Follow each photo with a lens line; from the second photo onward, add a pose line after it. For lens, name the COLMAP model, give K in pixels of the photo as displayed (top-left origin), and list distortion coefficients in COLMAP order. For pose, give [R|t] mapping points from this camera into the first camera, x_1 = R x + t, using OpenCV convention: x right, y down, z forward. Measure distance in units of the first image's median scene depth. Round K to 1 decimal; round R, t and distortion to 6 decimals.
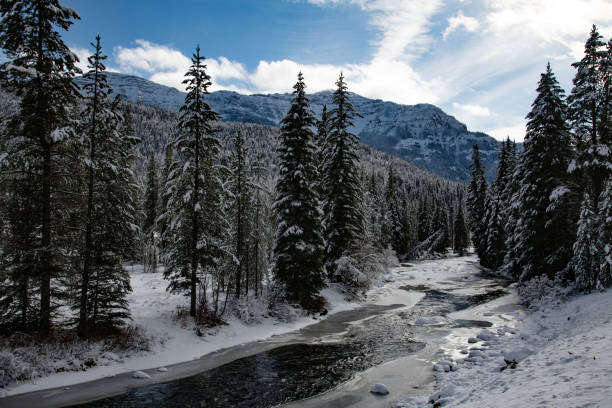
lens RADIAL K [[474.6, 0, 320.6], [0, 474.6, 203.0], [0, 0, 1]] dist [0.000066, 0.094064]
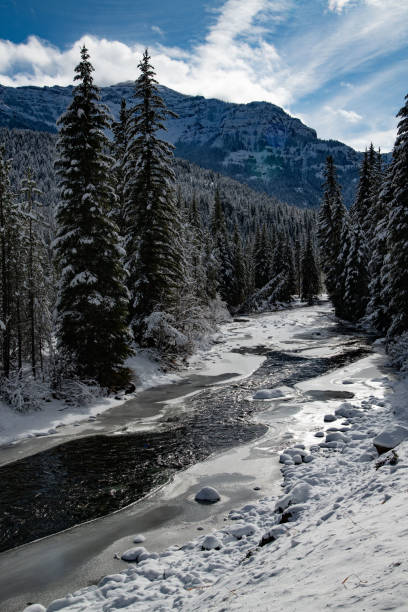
lens RADIAL K [[474.6, 0, 217.1], [0, 474.6, 307.9], [0, 0, 1]] dist [0.000066, 0.094064]
pose [[0.989755, -0.037293, 0.137817, 0.040932], [0.020355, 0.992281, 0.122329, 0.019156], [-0.141315, -0.118271, 0.982874, 0.267599]]
